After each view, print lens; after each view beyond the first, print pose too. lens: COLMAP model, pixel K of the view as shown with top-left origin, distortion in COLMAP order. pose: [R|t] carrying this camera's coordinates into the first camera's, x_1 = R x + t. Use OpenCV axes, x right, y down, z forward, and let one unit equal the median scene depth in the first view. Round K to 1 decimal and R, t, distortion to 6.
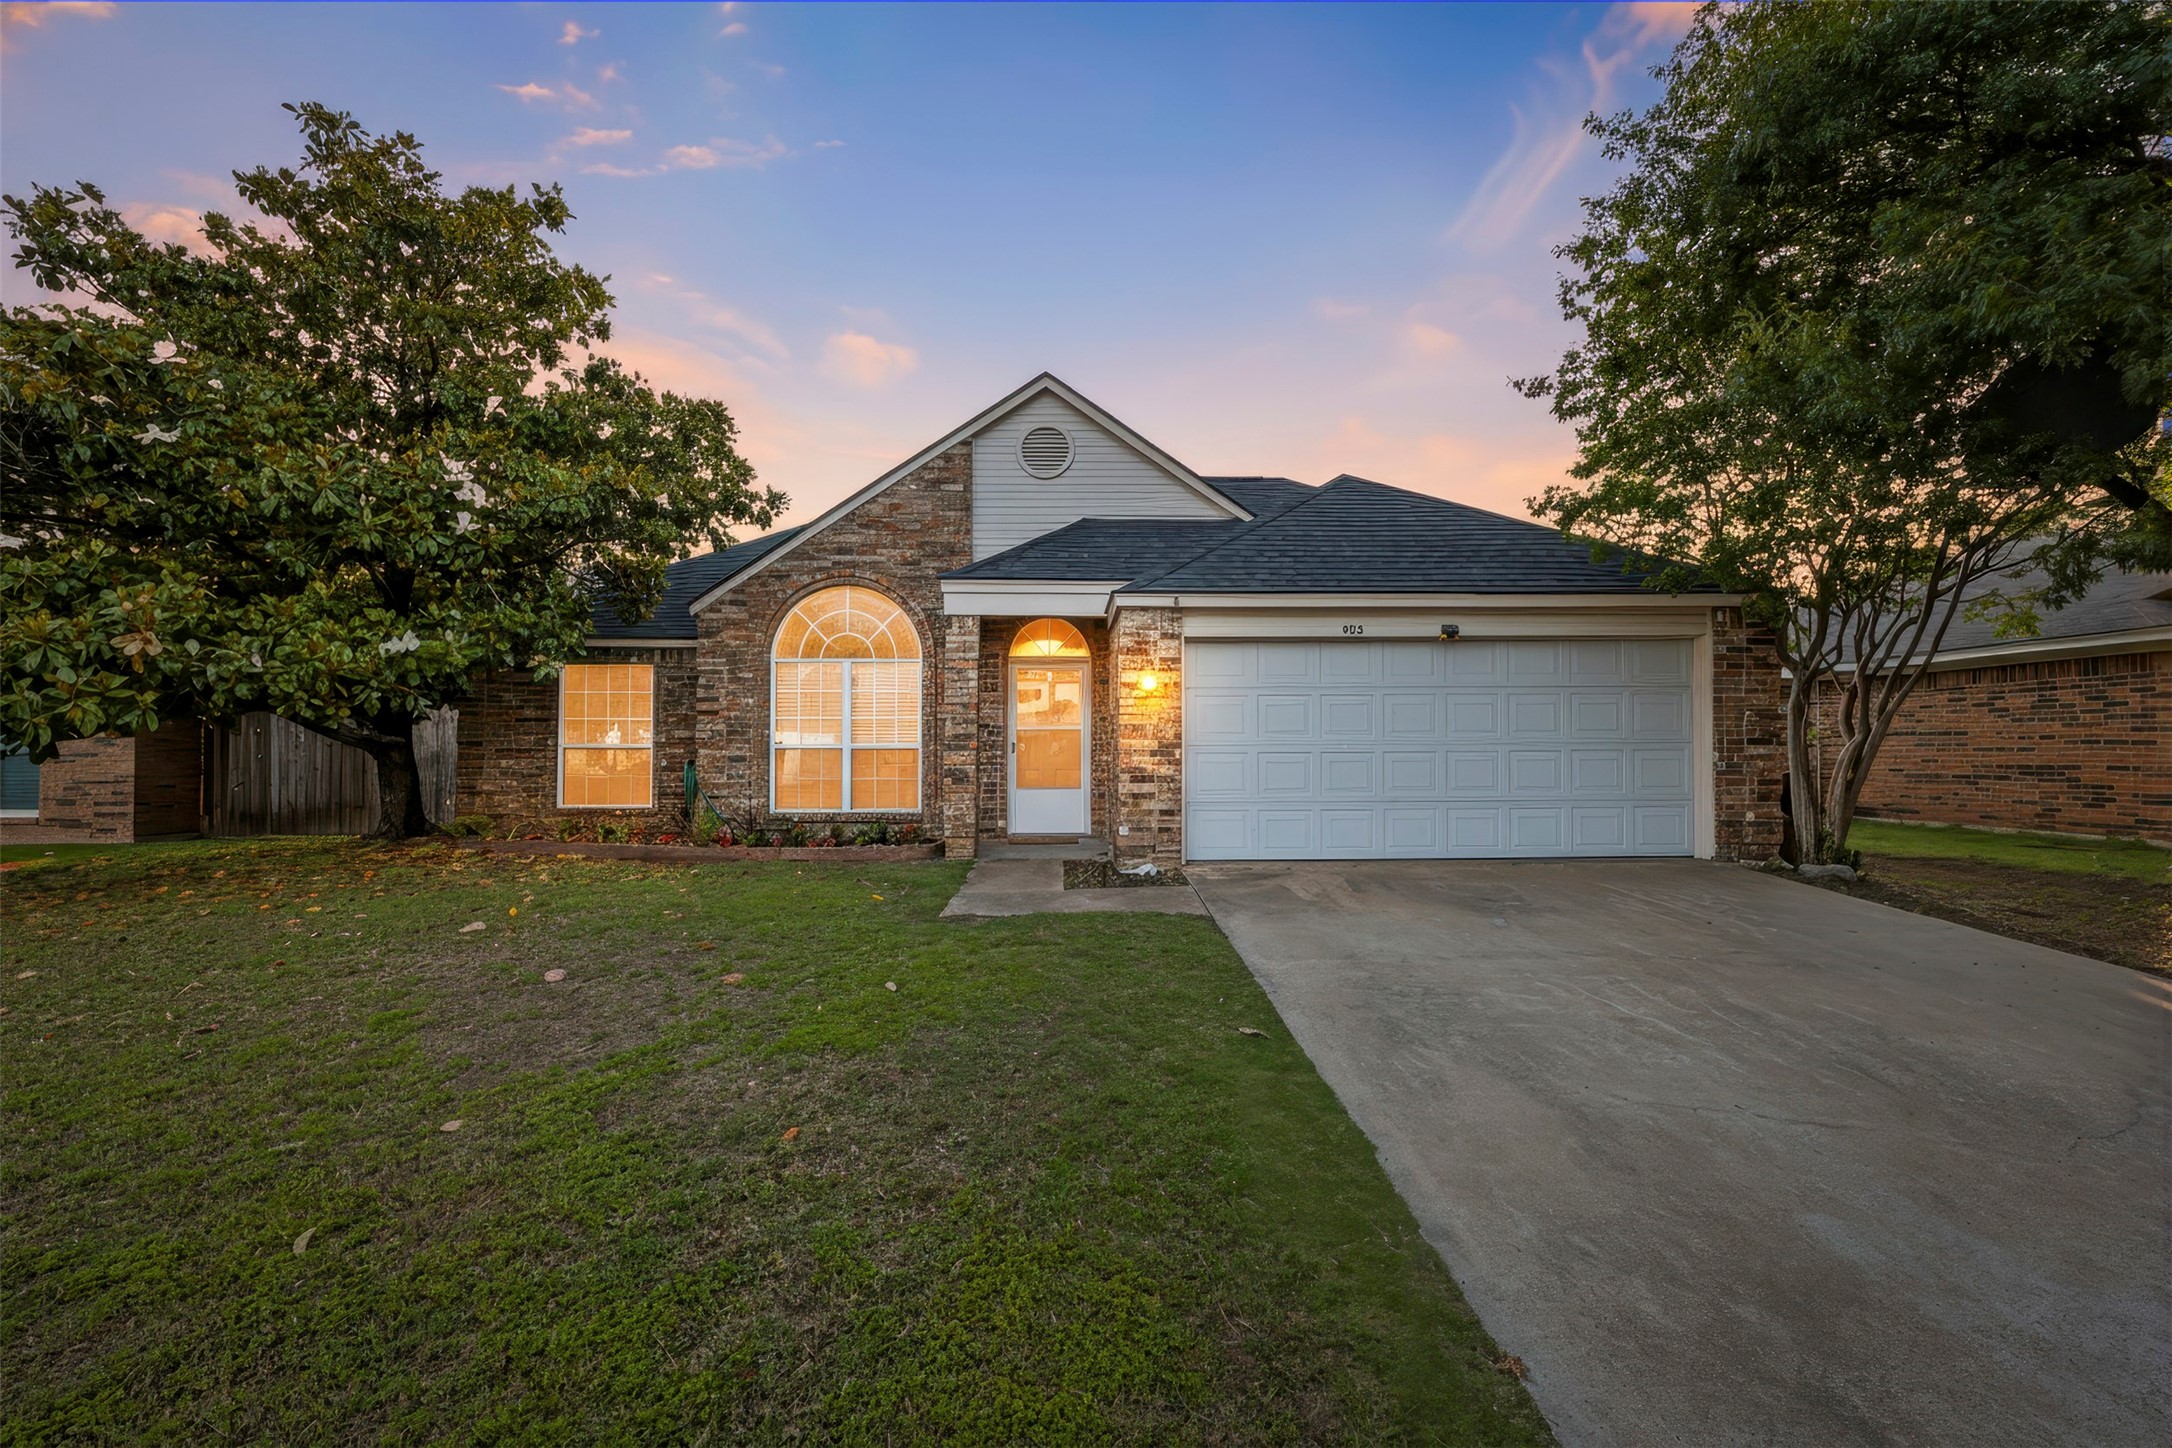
lens RADIAL K [[881.6, 0, 1078.8], [0, 881.6, 723.4], [0, 0, 1]] dist [-0.004765, -0.000492]
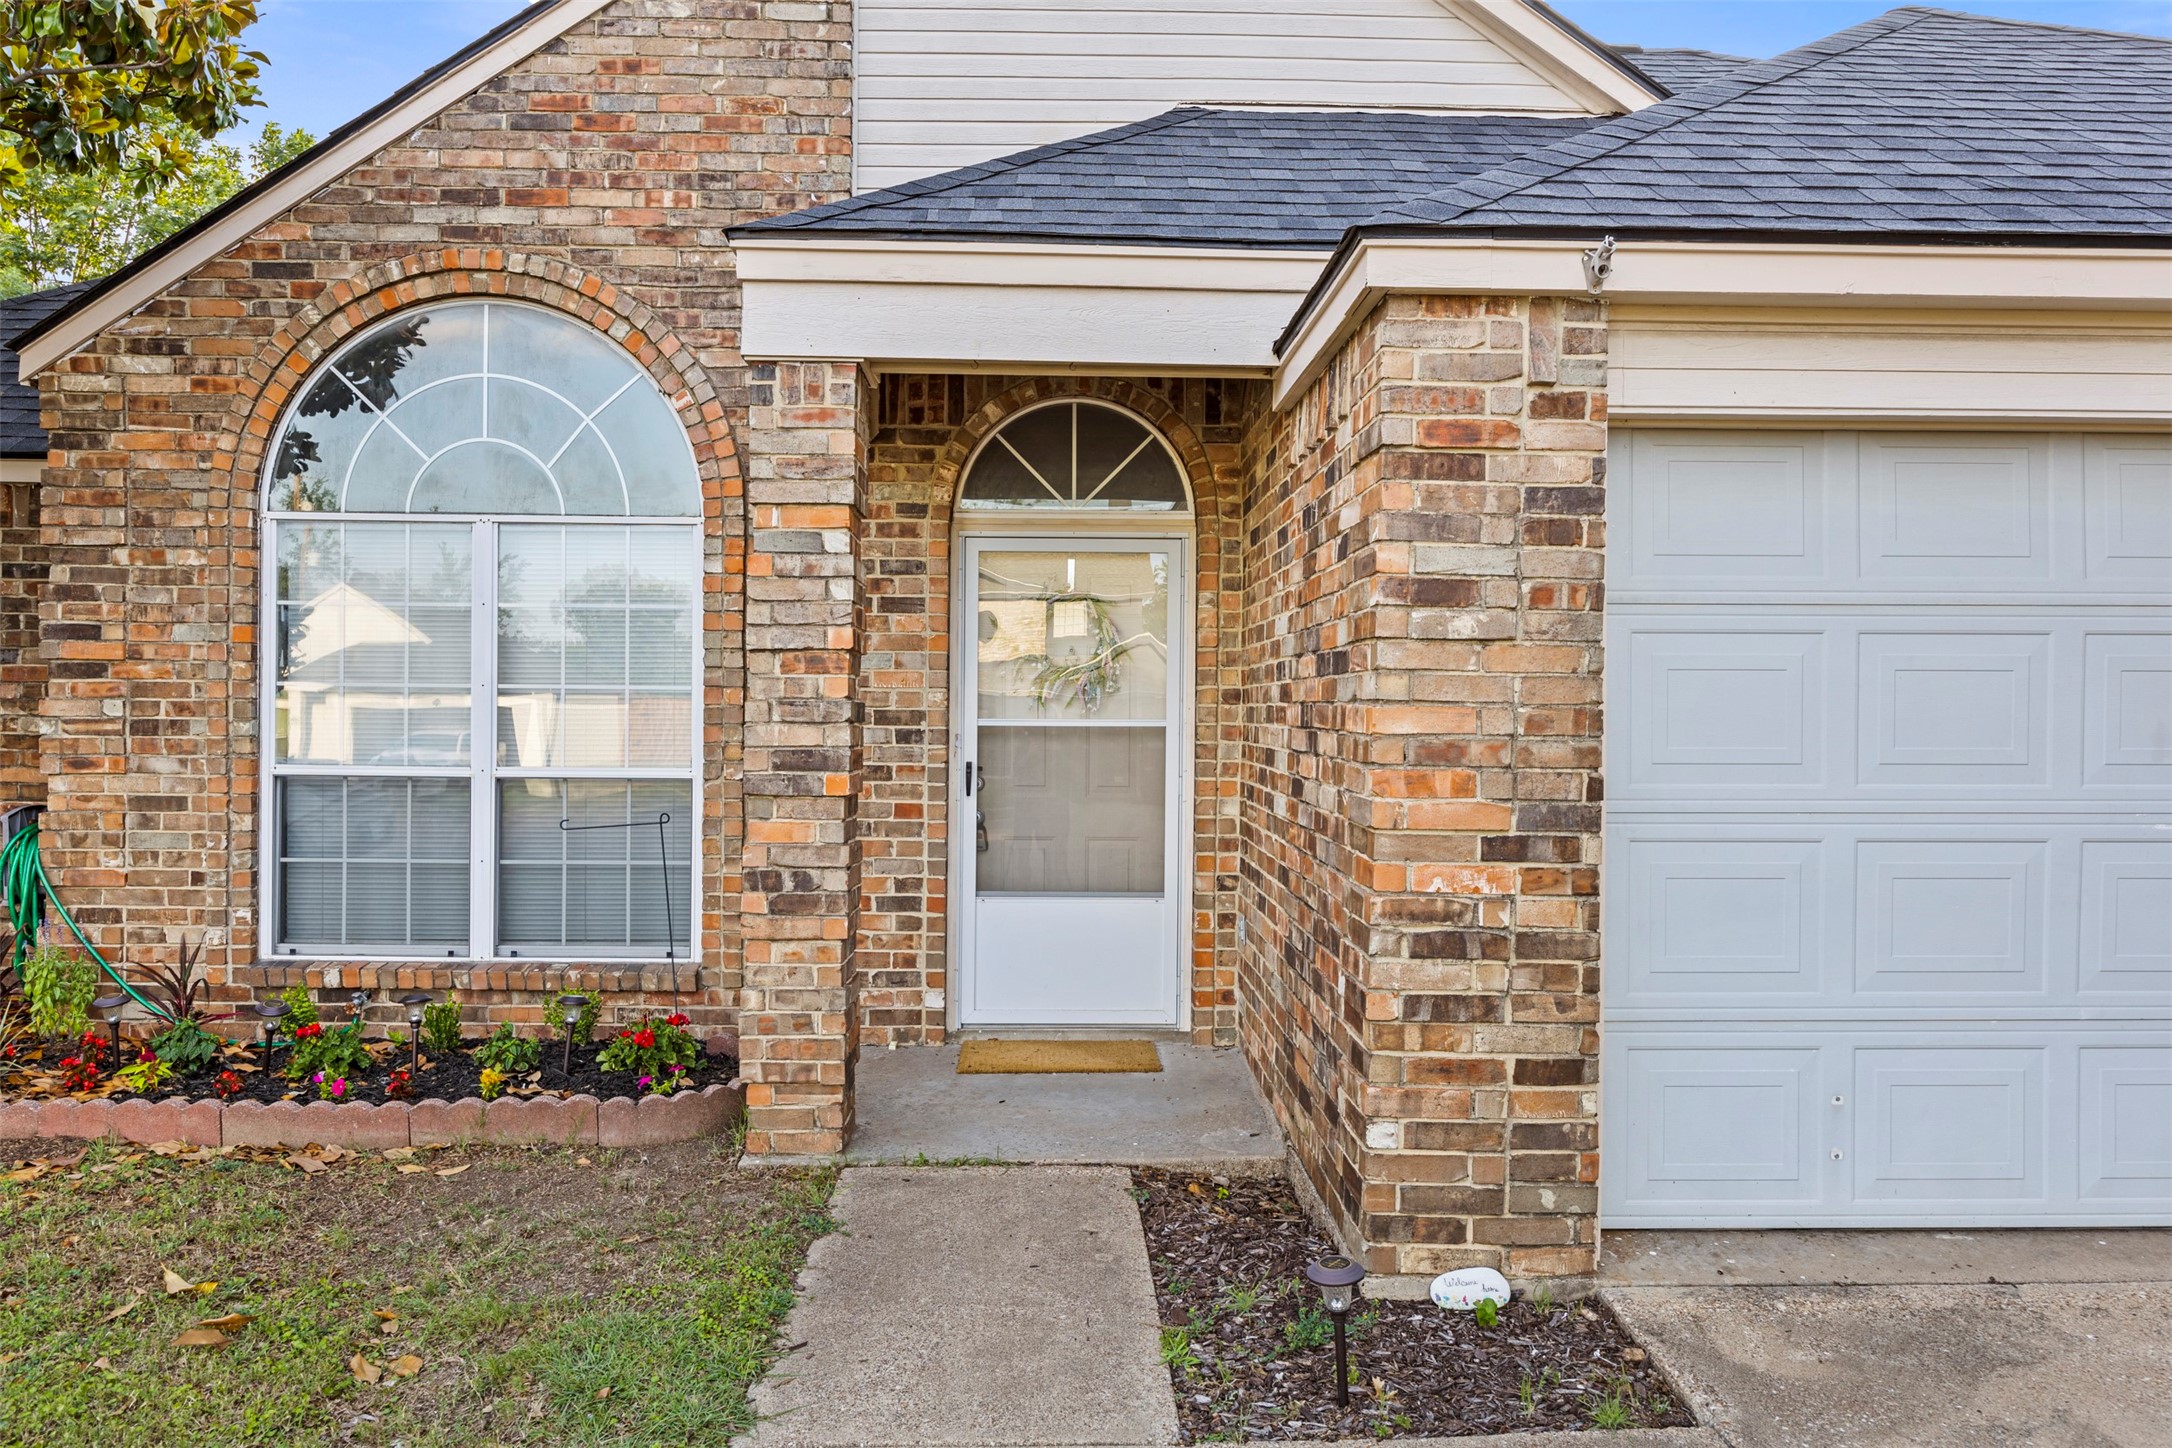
lens RADIAL K [[1562.3, 0, 1092.1], [0, 1562.3, 719.7], [0, 0, 1]] dist [0.006302, 0.000867]
pose [[0.999952, 0.008417, 0.005088, -0.034940], [-0.008545, 0.999631, 0.025791, -0.013610], [-0.004869, -0.025833, 0.999654, 0.461766]]
